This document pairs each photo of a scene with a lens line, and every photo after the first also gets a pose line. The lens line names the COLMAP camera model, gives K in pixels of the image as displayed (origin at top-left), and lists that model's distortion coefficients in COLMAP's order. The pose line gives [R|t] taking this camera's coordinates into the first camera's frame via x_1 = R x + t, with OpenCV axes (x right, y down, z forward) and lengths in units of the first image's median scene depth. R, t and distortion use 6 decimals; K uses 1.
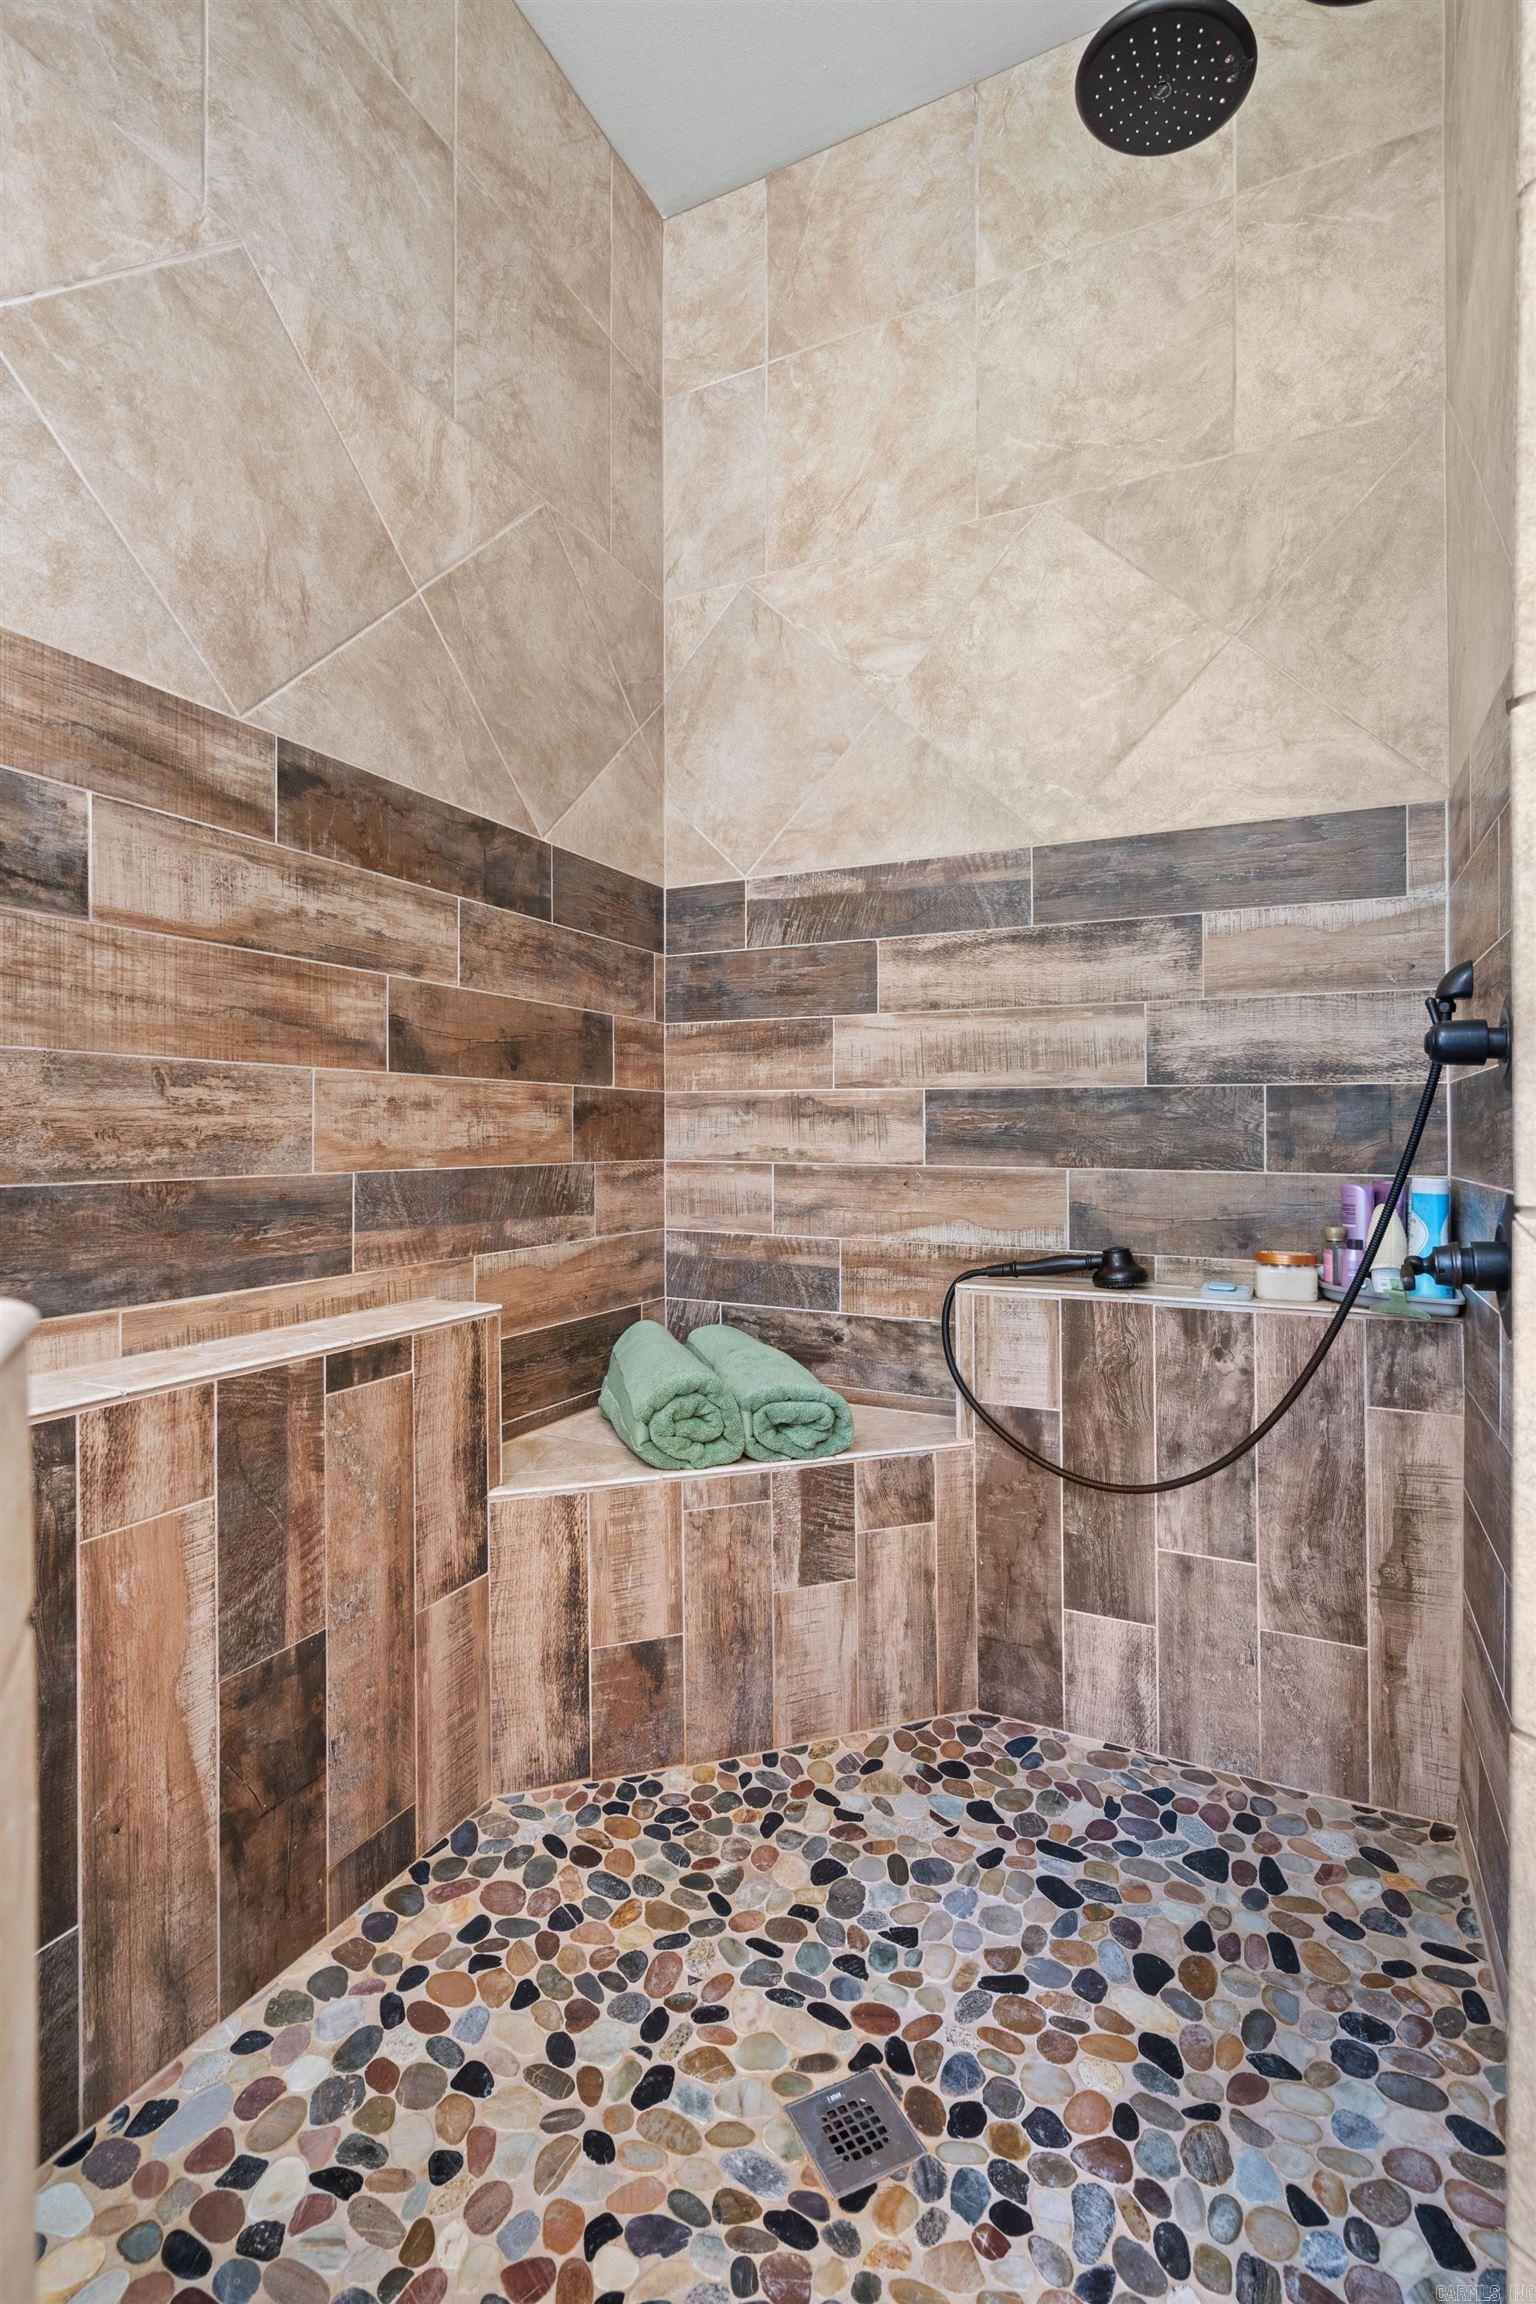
lens RADIAL K [[1061.0, 0, 739.1], [0, 1061.0, 1120.5], [0, 0, 1]] dist [-0.003157, 0.001300]
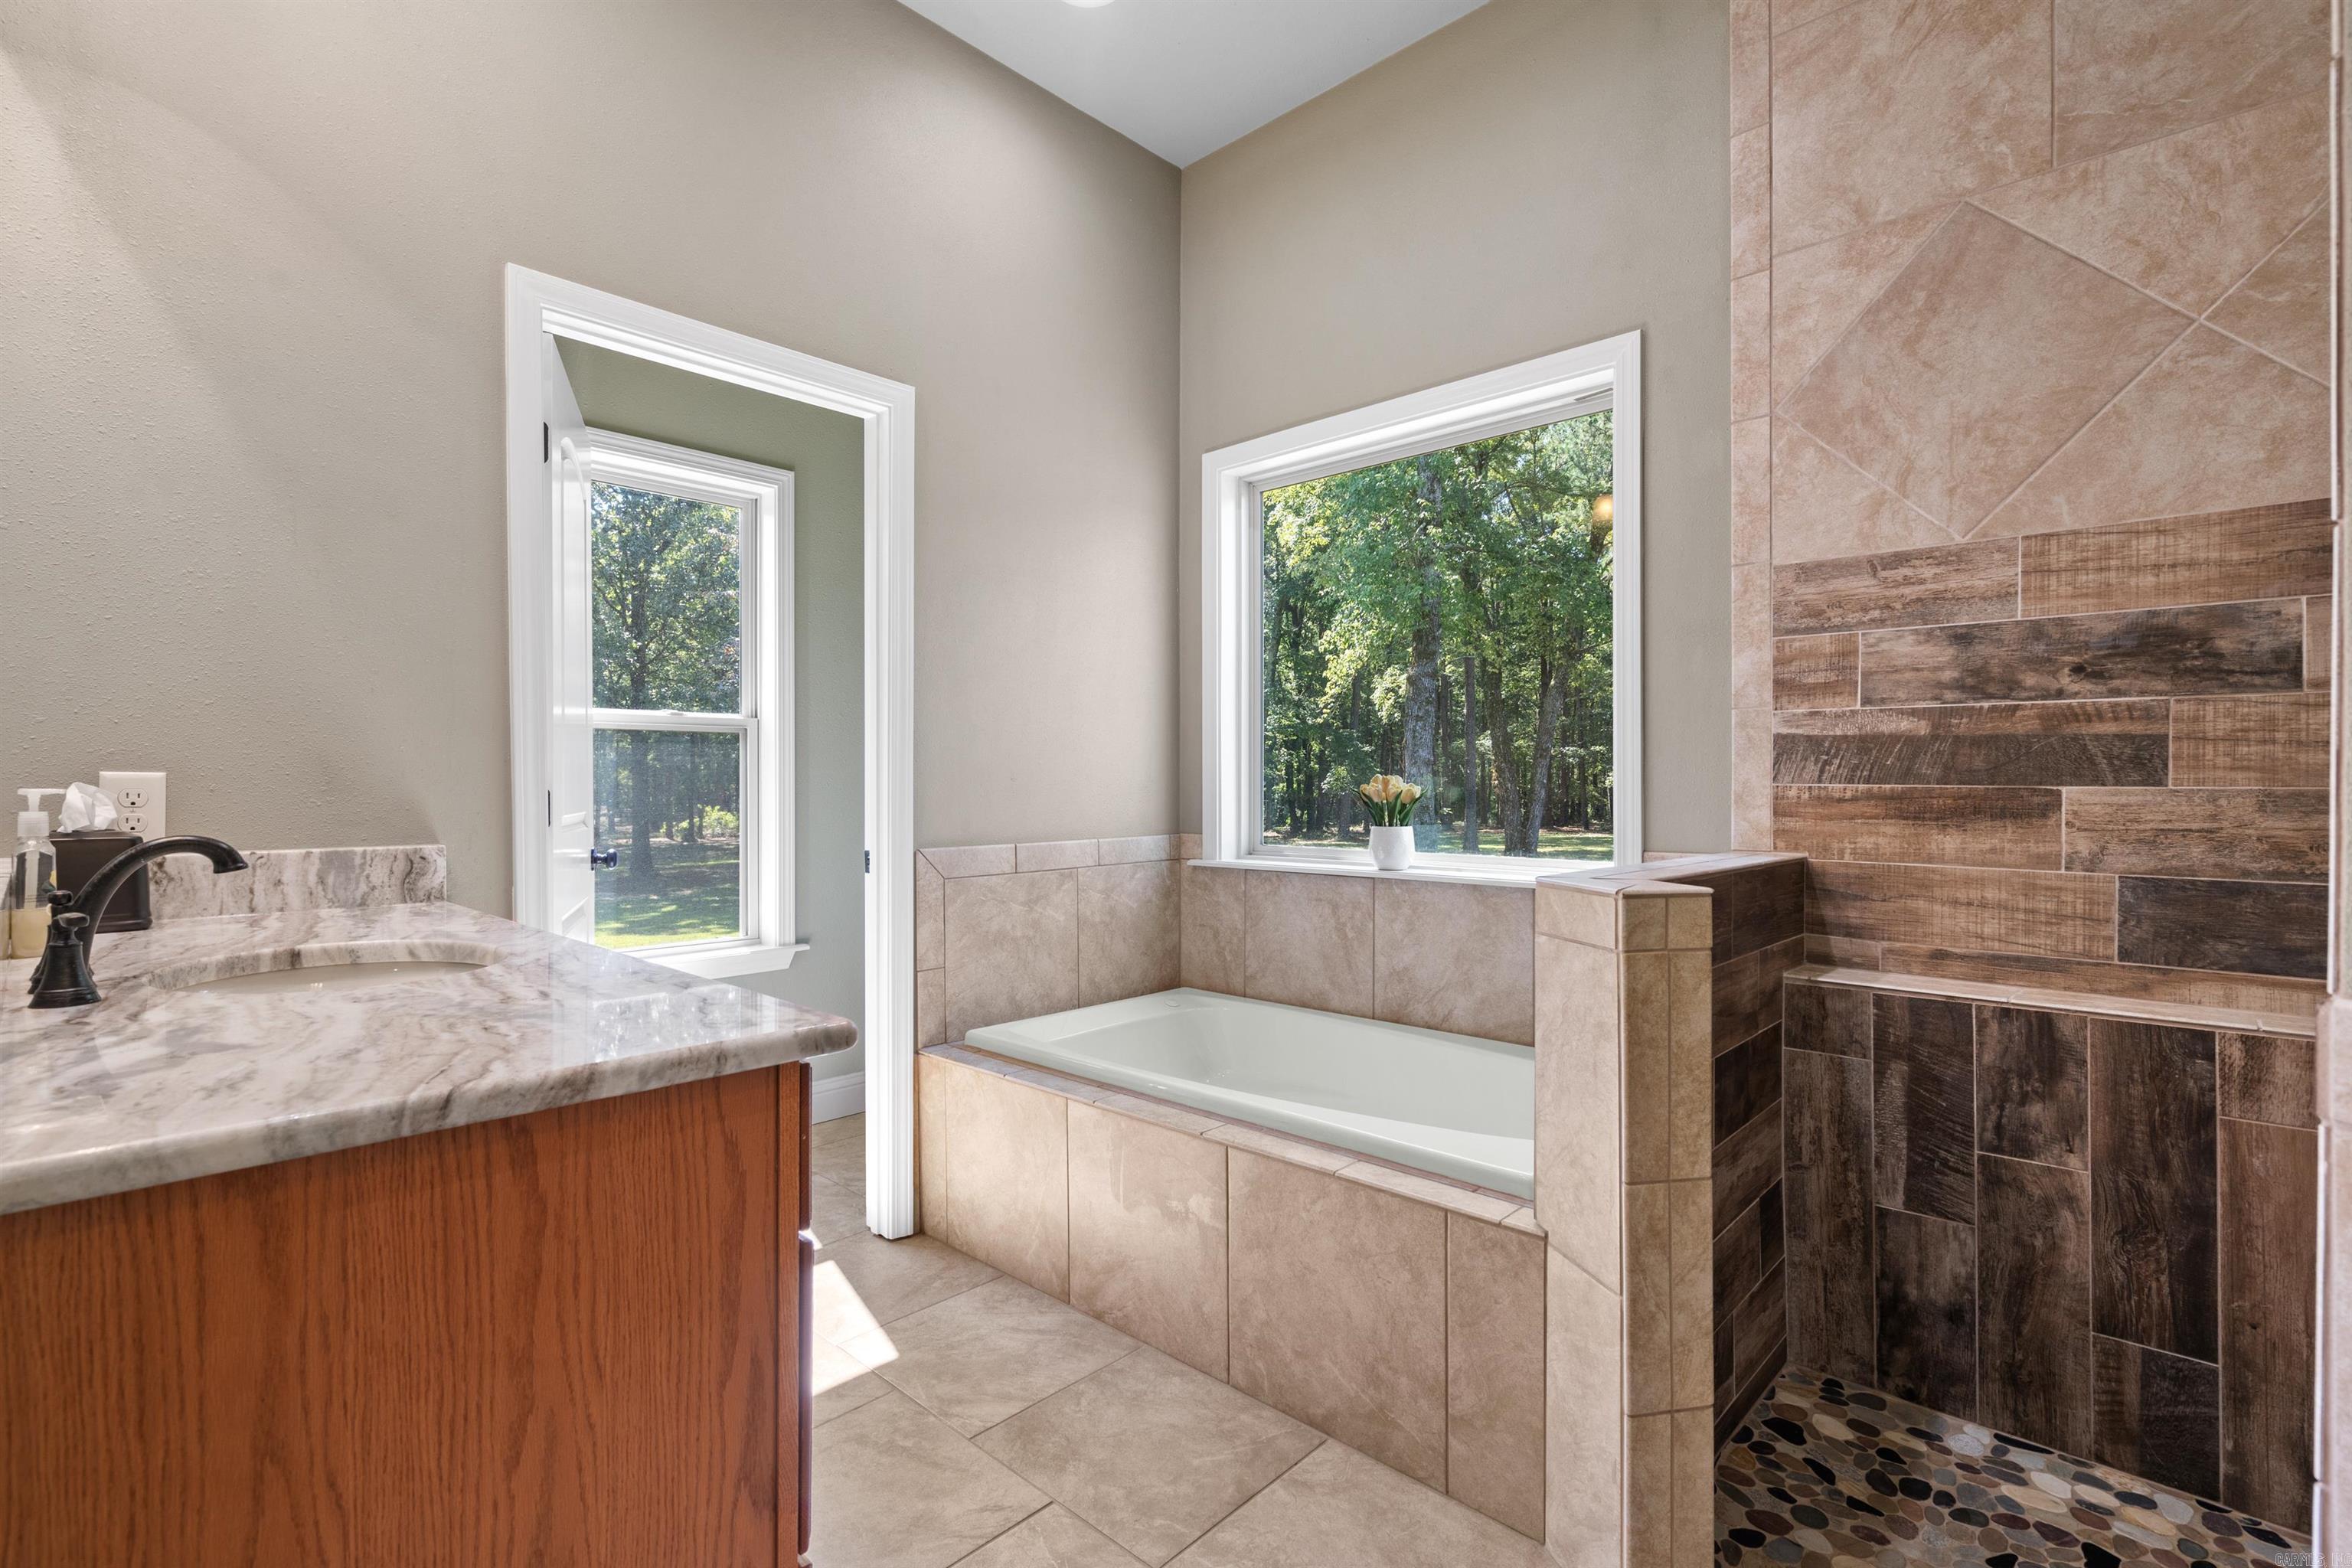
lens RADIAL K [[1083.2, 0, 1169.3], [0, 1083.2, 799.7], [0, 0, 1]] dist [-0.003157, 0.001300]
pose [[-0.290518, 0.003594, -0.956863, 0.748873], [0.003905, 0.999989, 0.002571, -0.038242], [0.956862, -0.002990, -0.290529, 0.004531]]
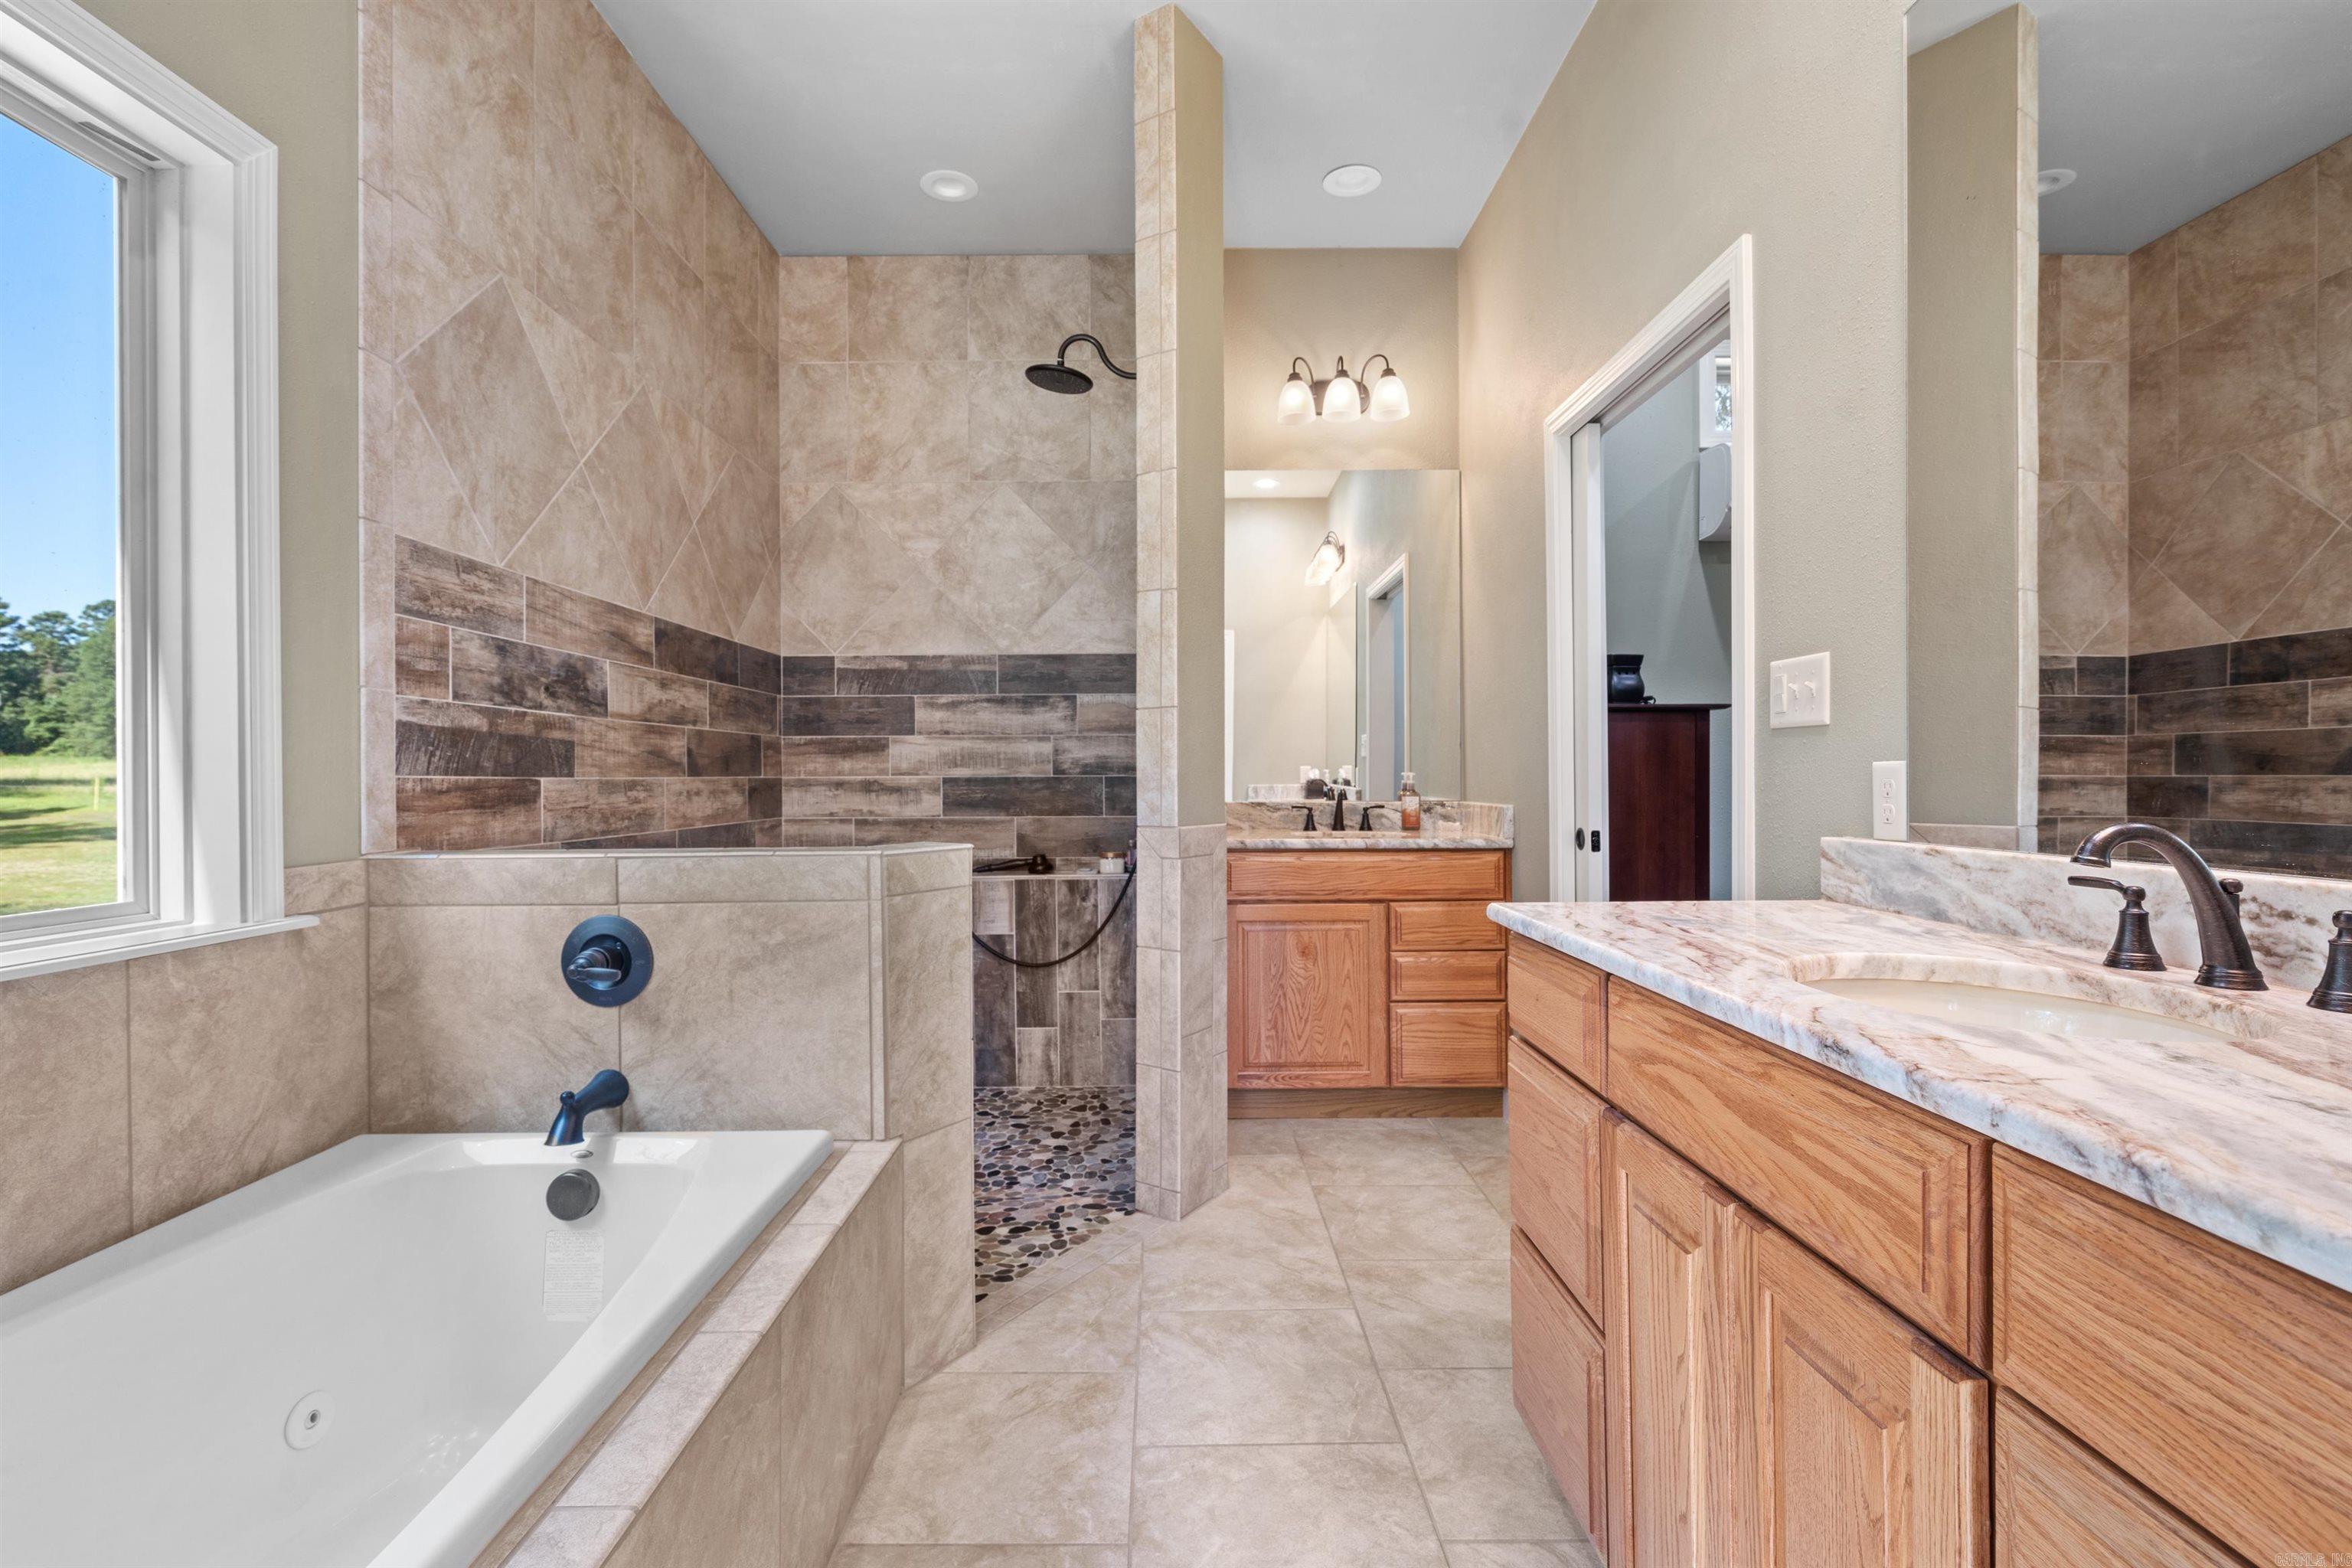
lens RADIAL K [[1083.2, 0, 1183.5], [0, 1083.2, 762.0], [0, 0, 1]] dist [-0.003157, 0.001300]
pose [[0.879387, -0.002623, 0.476100, -0.415888], [0.003435, 0.999994, -0.000834, -0.060233], [-0.476095, 0.002369, 0.879391, -1.027278]]
